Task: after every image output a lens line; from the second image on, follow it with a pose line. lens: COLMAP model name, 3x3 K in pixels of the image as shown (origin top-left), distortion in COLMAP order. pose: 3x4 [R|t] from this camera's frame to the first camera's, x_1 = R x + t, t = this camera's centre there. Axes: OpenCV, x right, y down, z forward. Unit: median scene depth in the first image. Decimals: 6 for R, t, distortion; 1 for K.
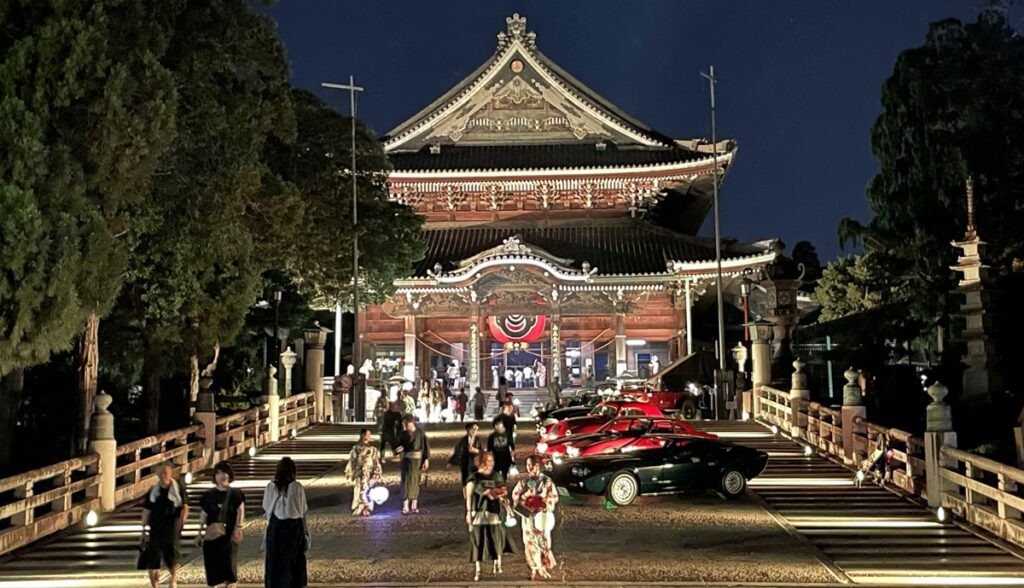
lens RADIAL K [[1383.4, 0, 503.7], [0, 1383.4, 258.8], [0, 0, 1]] dist [0.079200, 0.000000]
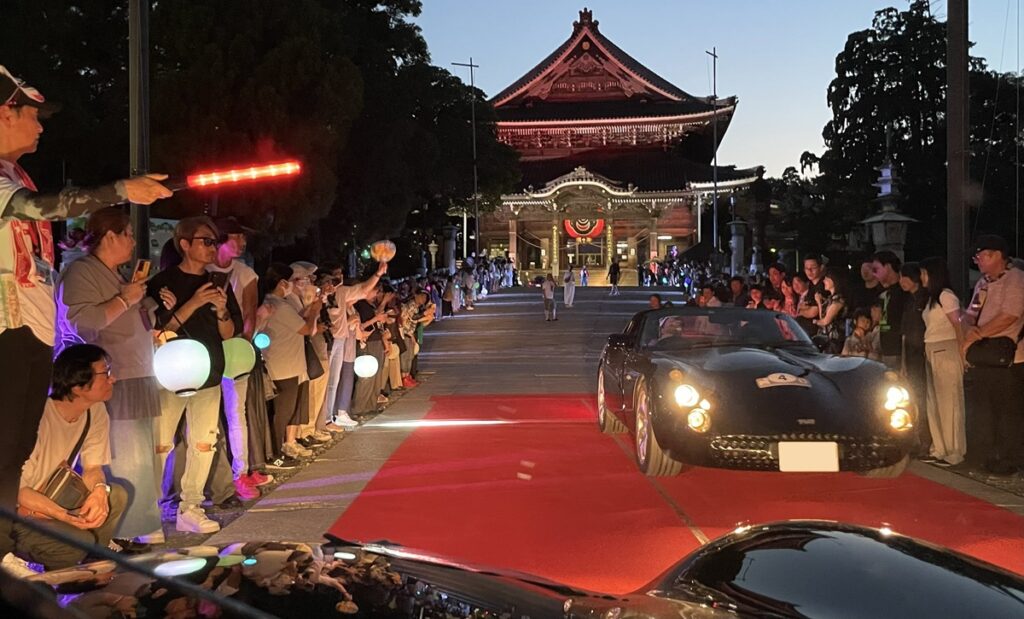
lens RADIAL K [[969.6, 0, 514.7], [0, 969.6, 347.9], [0, 0, 1]] dist [0.008085, 0.000000]
pose [[0.997531, 0.005824, -0.069990, 0.008984], [0.006126, 0.985543, 0.169314, -0.000068], [0.069965, -0.169325, 0.983074, -0.056580]]
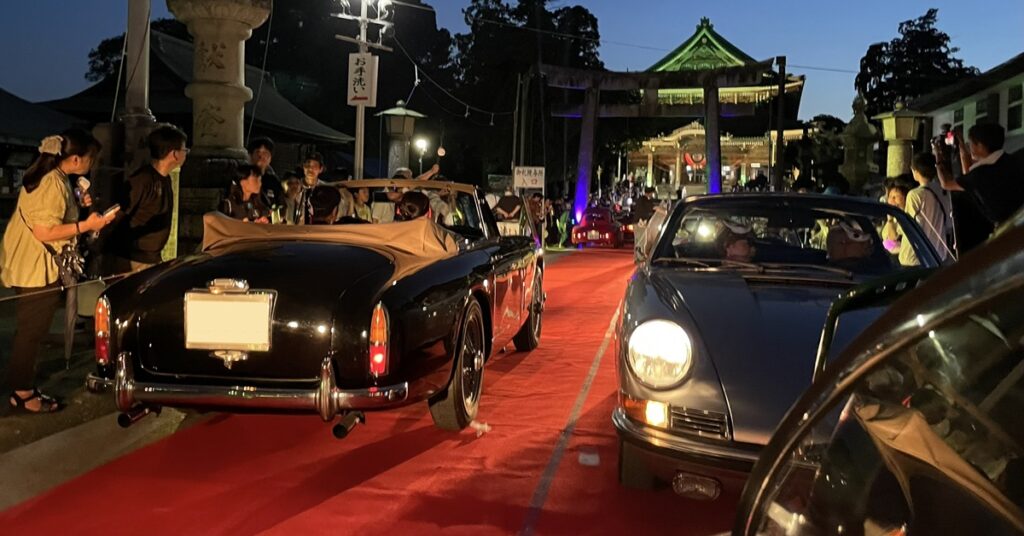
lens RADIAL K [[868.6, 0, 462.5], [0, 868.6, 218.0], [0, 0, 1]] dist [0.039179, -0.037588]
pose [[0.956400, 0.040744, -0.289204, 0.059344], [0.001574, 0.989488, 0.144605, -0.064557], [0.292056, -0.138756, 0.946282, -0.515471]]
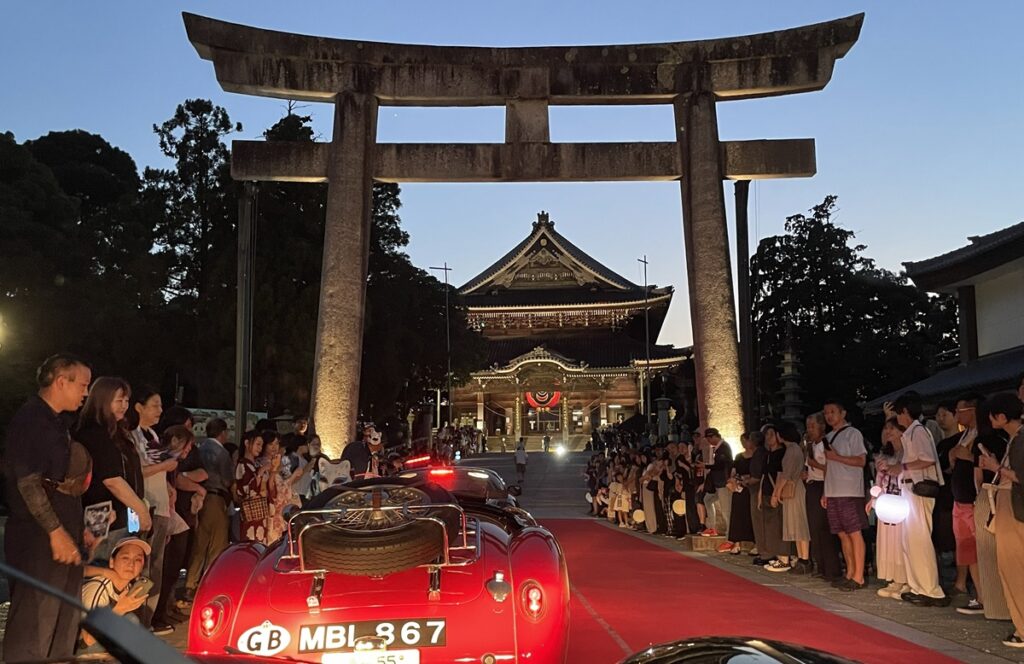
lens RADIAL K [[976.1, 0, 517.9], [0, 976.1, 386.1], [0, 0, 1]] dist [0.043553, 0.000000]
pose [[0.999378, -0.005131, -0.034900, 0.020646], [0.006665, 0.999011, 0.043958, -0.018940], [0.034640, -0.044163, 0.998424, -0.200542]]
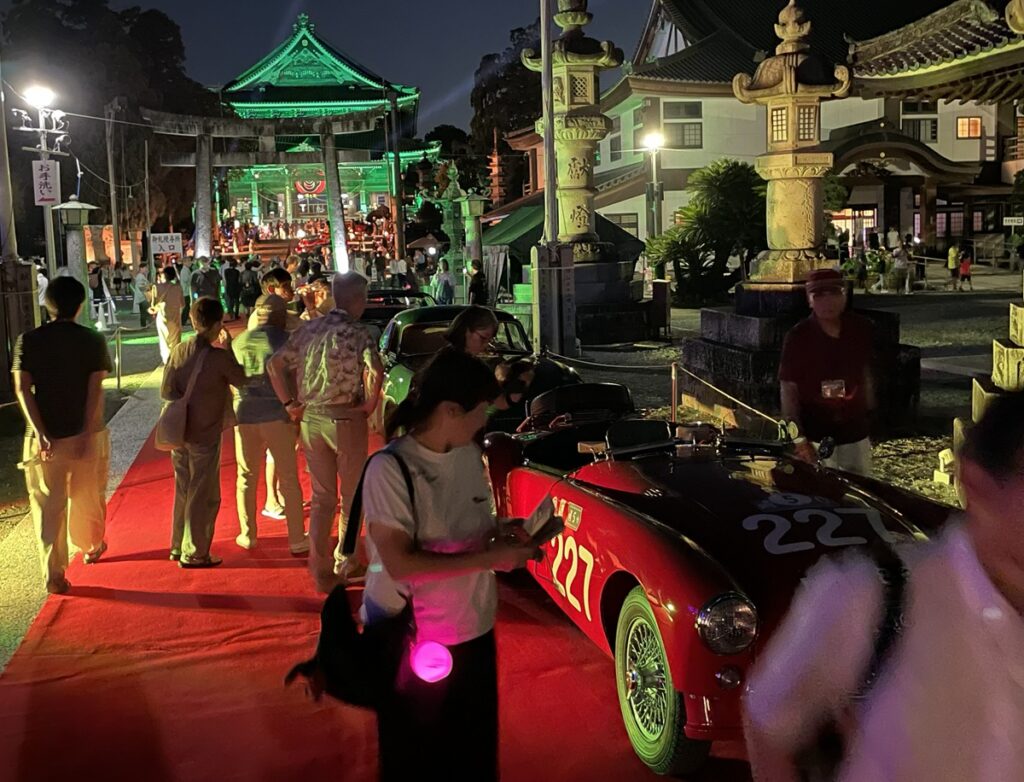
lens RADIAL K [[1123.5, 0, 518.5], [0, 1123.5, 356.0], [0, 0, 1]] dist [0.073374, 0.000000]
pose [[0.988193, -0.038872, 0.148203, 0.055676], [0.002999, 0.972003, 0.234951, -0.093286], [-0.153187, -0.231733, 0.960642, -0.650182]]
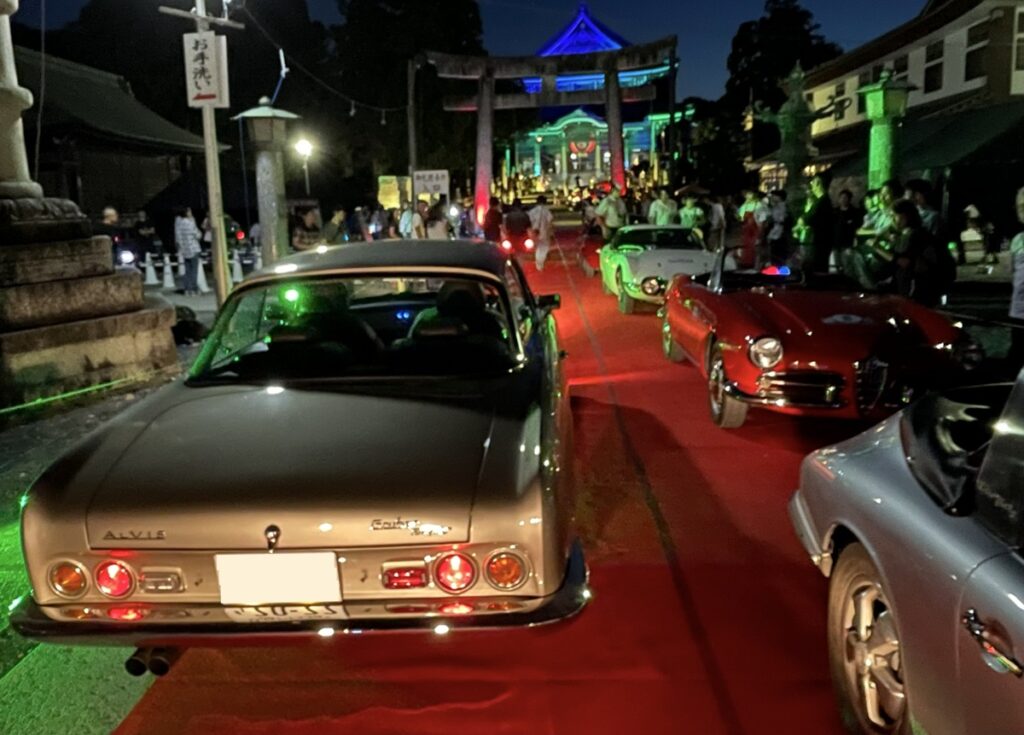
lens RADIAL K [[828.9, 0, 484.6], [0, 828.9, 343.3], [0, 0, 1]] dist [0.006198, -0.007969]
pose [[0.989950, -0.003079, -0.141386, 0.044010], [0.045710, 0.953067, 0.299290, -0.063005], [0.133829, -0.302745, 0.943629, -0.467602]]
